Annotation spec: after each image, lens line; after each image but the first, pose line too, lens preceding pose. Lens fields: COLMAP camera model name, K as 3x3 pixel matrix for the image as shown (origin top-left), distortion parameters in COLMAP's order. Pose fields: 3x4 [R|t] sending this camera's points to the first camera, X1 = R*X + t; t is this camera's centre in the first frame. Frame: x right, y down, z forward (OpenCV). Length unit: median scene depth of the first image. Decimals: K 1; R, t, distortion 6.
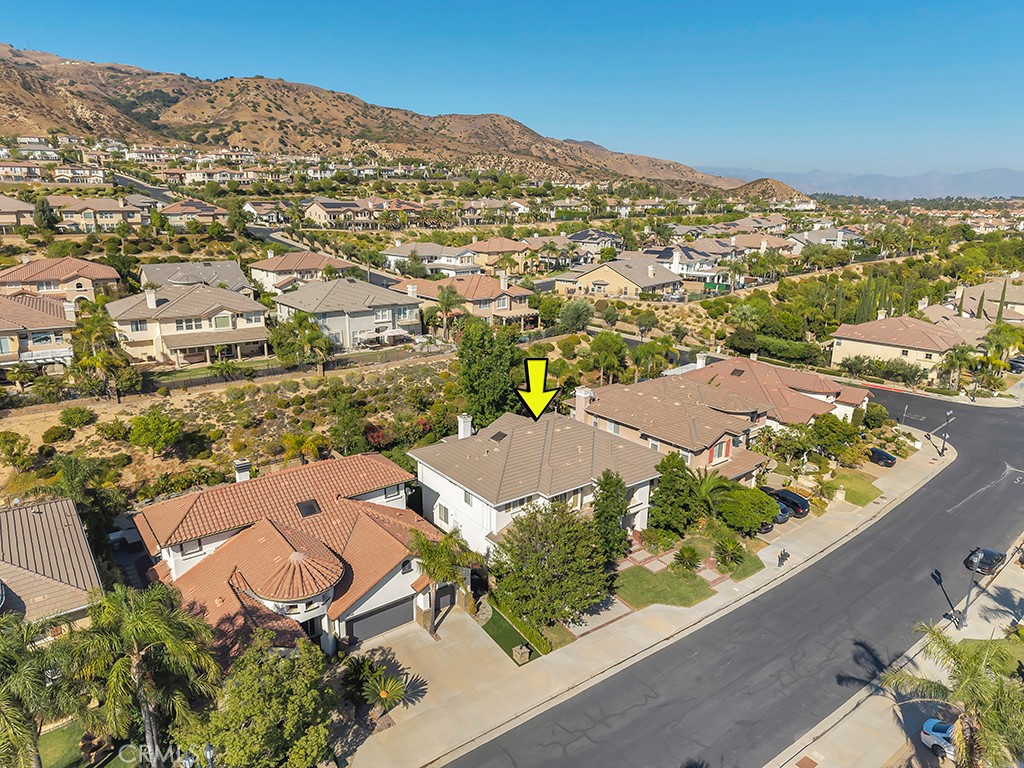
lens RADIAL K [[692.1, 0, 507.0], [0, 692.1, 384.7], [0, 0, 1]] dist [0.035447, -0.034514]
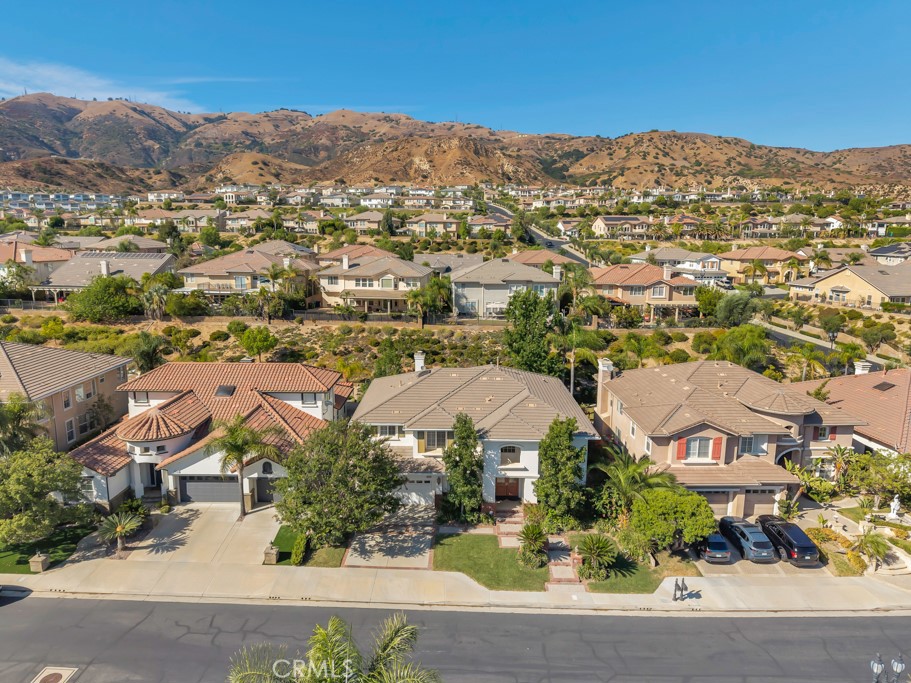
lens RADIAL K [[602.8, 0, 435.6], [0, 602.8, 343.8], [0, 0, 1]] dist [0.036212, -0.032630]
pose [[0.787704, 0.114769, -0.605269, 0.137507], [-0.164383, 0.986028, -0.026963, 0.013739], [0.593718, 0.120735, 0.795564, 0.078760]]
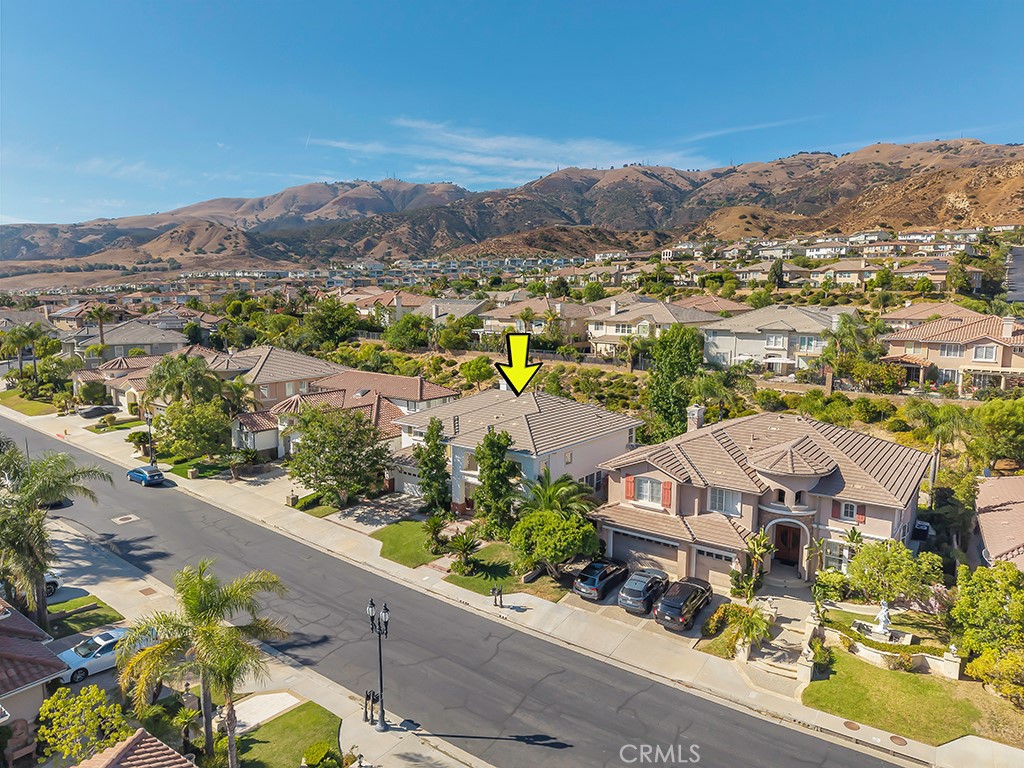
lens RADIAL K [[653.4, 0, 494.3], [0, 653.4, 398.4], [0, 0, 1]] dist [0.030735, -0.027554]
pose [[0.251421, 0.154922, -0.955399, 0.258812], [-0.254211, 0.963021, 0.089260, -0.004227], [0.933897, 0.220431, 0.281507, 0.188504]]
